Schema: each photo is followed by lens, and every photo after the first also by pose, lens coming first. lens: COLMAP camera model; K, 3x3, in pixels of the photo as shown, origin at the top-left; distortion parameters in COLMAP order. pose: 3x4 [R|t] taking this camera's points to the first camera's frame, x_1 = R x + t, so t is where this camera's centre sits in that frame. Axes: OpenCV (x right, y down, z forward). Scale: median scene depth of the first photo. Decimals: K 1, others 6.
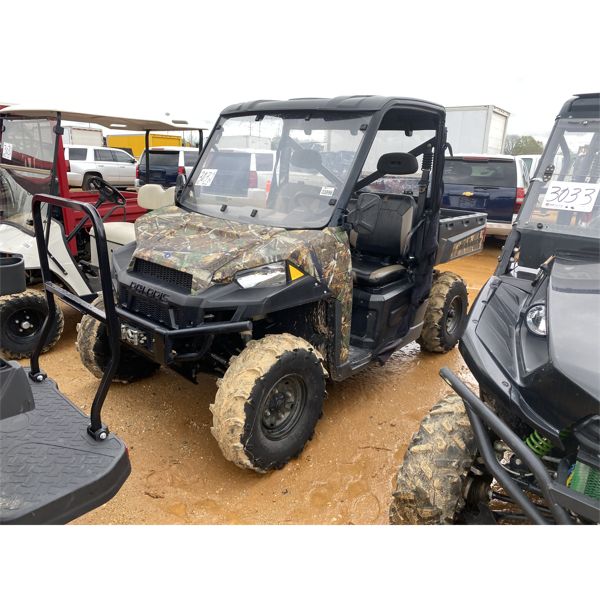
lens RADIAL K [[448.8, 0, 304.9], [0, 448.8, 299.1], [0, 0, 1]] dist [0.032521, -0.044021]
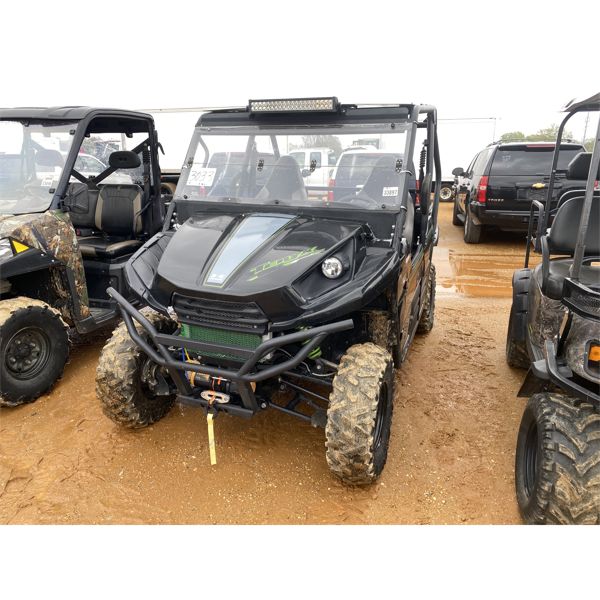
lens RADIAL K [[448.8, 0, 301.8], [0, 448.8, 299.7], [0, 0, 1]] dist [0.032521, -0.044021]
pose [[0.929916, -0.135449, 0.341920, 0.247128], [0.133876, 0.990593, 0.028316, 0.151077], [-0.342539, 0.019444, 0.939303, -0.444418]]
